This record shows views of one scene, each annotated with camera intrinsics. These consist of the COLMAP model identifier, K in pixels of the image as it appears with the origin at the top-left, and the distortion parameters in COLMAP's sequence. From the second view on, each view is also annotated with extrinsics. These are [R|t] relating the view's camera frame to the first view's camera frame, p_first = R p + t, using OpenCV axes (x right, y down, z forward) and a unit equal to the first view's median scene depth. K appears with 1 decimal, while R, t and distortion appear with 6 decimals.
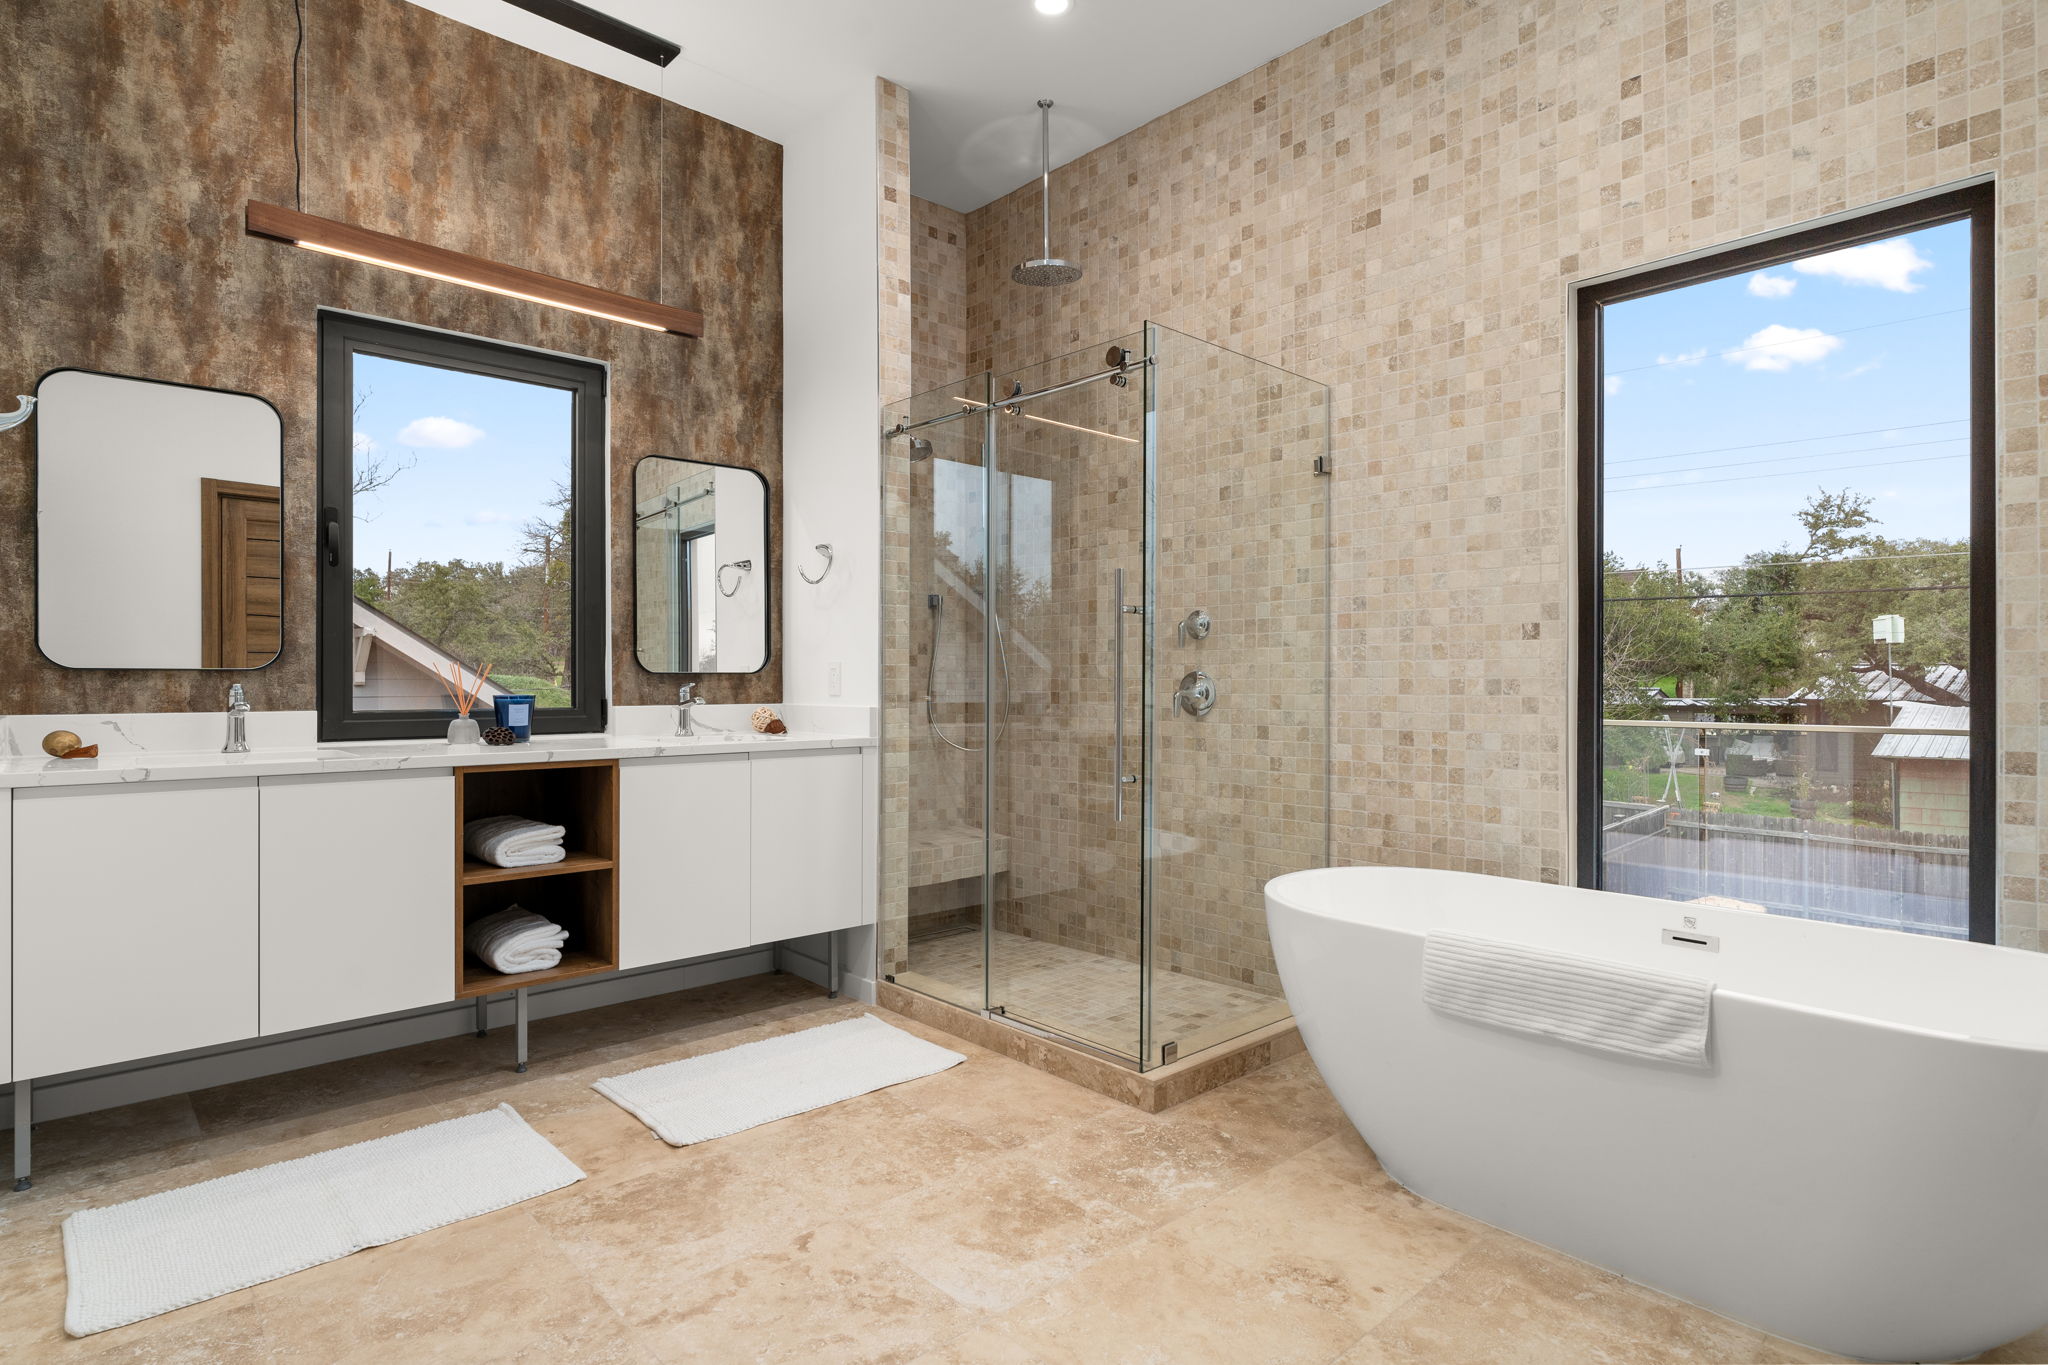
lens RADIAL K [[1056.7, 0, 1026.1], [0, 1056.7, 684.5], [0, 0, 1]] dist [-0.002389, 0.001556]
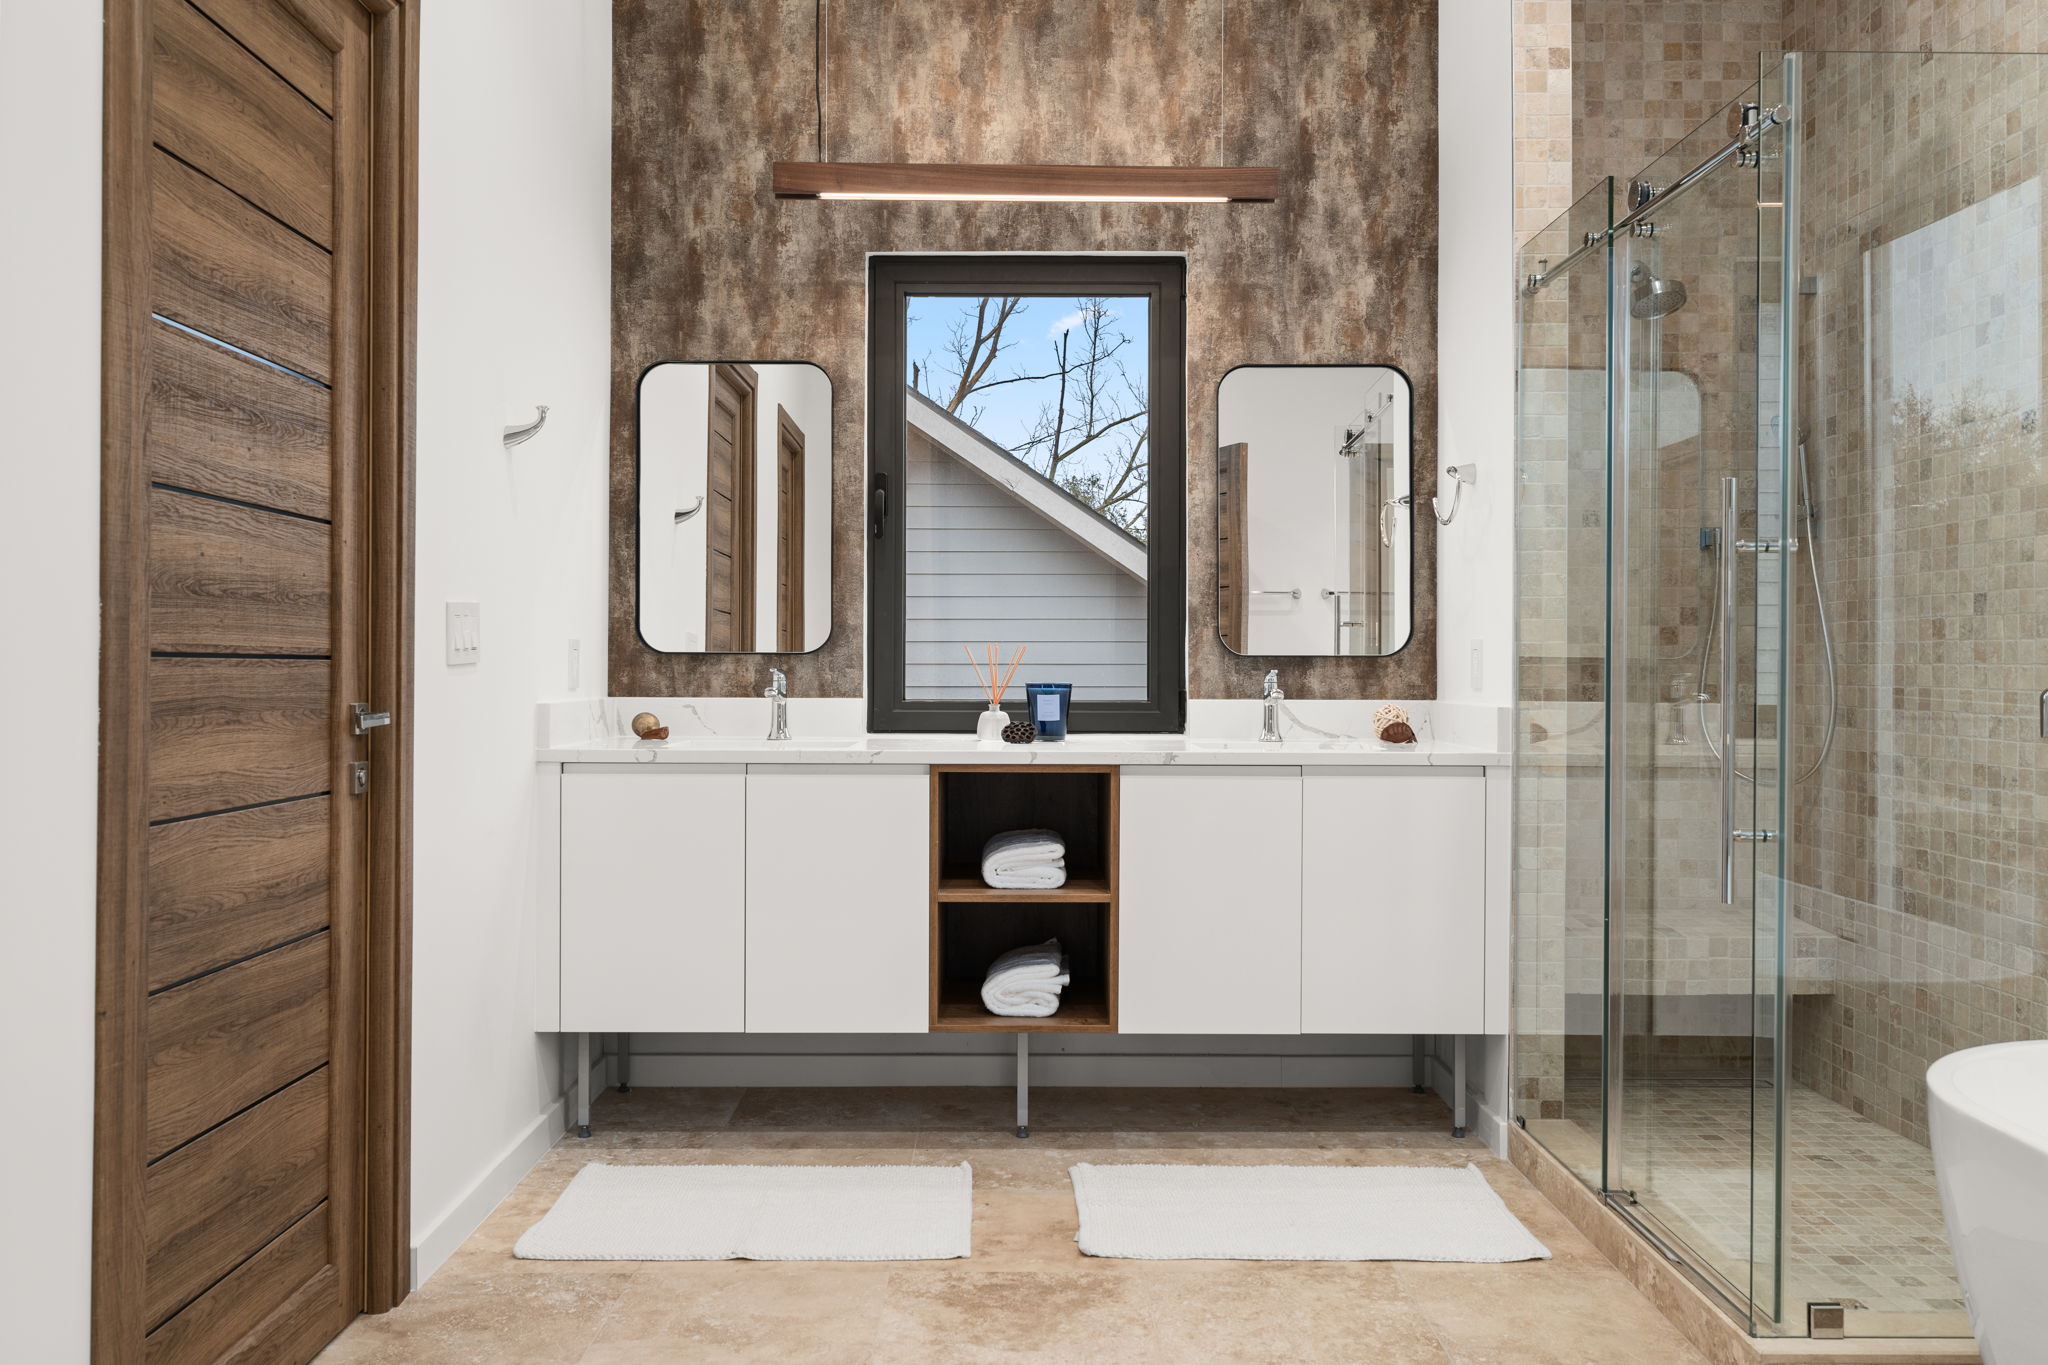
lens RADIAL K [[1627.9, 0, 1030.8], [0, 1627.9, 672.5], [0, 0, 1]] dist [0.005130, 0.002951]
pose [[0.742196, 0.004674, -0.670167, 0.360645], [-0.005273, 0.999985, 0.001135, 0.000302], [0.670162, 0.002691, 0.742210, 0.051046]]
